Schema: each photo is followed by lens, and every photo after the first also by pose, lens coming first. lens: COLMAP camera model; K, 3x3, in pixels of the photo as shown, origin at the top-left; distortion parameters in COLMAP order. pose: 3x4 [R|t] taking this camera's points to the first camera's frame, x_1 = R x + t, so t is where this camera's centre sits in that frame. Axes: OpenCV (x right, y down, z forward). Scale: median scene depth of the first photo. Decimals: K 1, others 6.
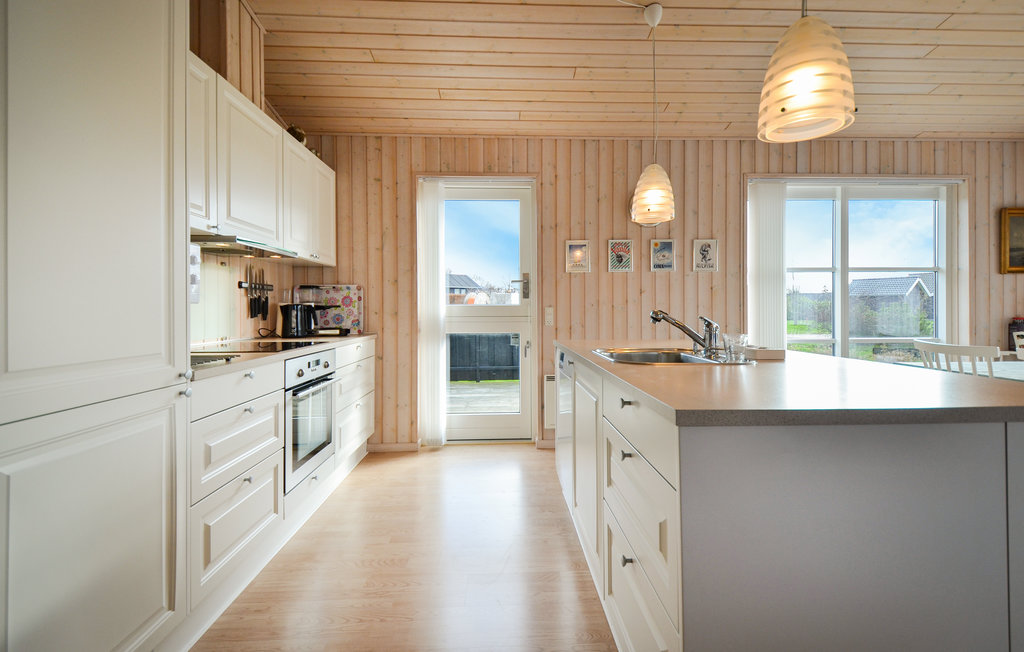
lens RADIAL K [[458.2, 0, 496.7], [0, 458.2, 315.9], [0, 0, 1]] dist [0.034716, -0.002025]
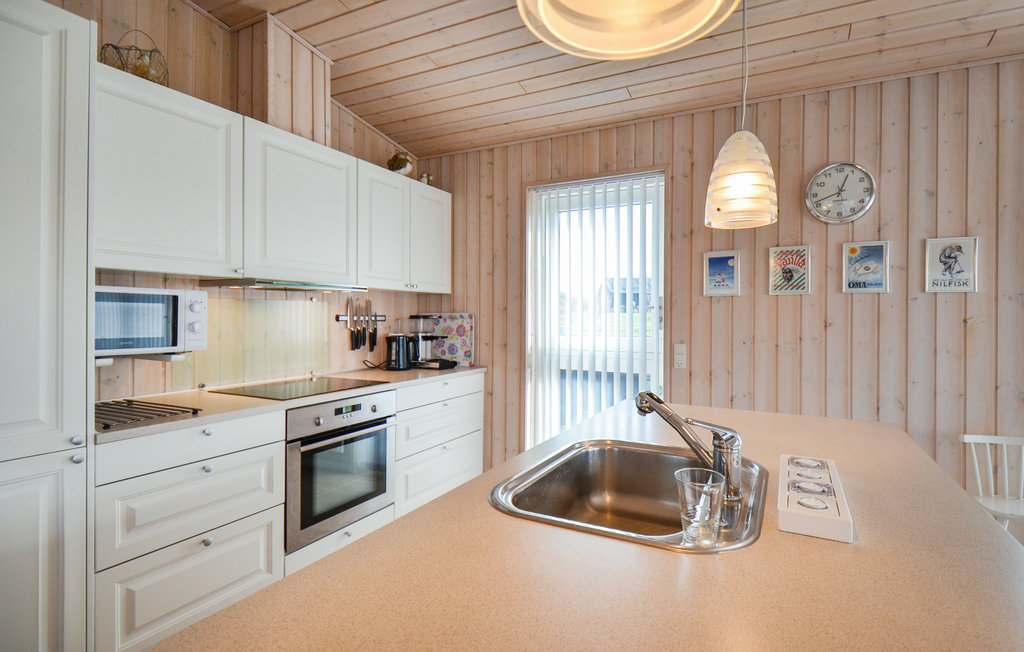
lens RADIAL K [[463.5, 0, 571.0], [0, 463.5, 322.5], [0, 0, 1]] dist [0.021236, -0.007577]
pose [[0.894939, 0.013362, -0.445989, 0.293186], [-0.010765, 0.999907, 0.008357, -0.058463], [0.446059, -0.002678, 0.895000, 0.255989]]
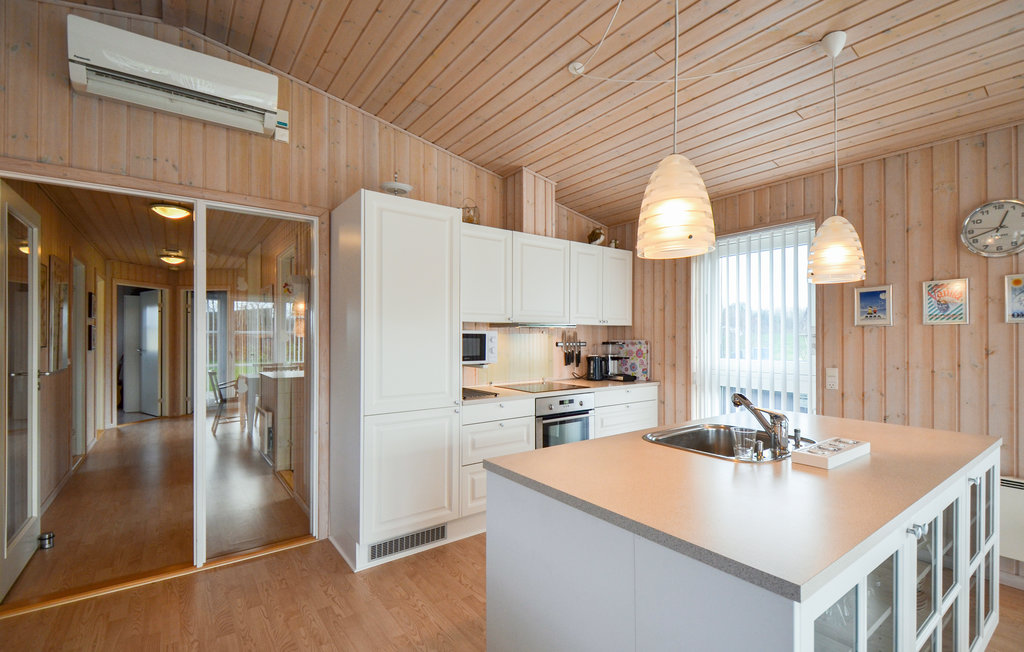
lens RADIAL K [[463.5, 0, 499.9], [0, 463.5, 342.6], [0, 0, 1]] dist [0.021236, -0.007577]
pose [[0.530312, 0.013733, -0.847691, 0.532803], [-0.003007, 0.999893, 0.014318, -0.077041], [0.847797, -0.005044, 0.530296, 0.017022]]
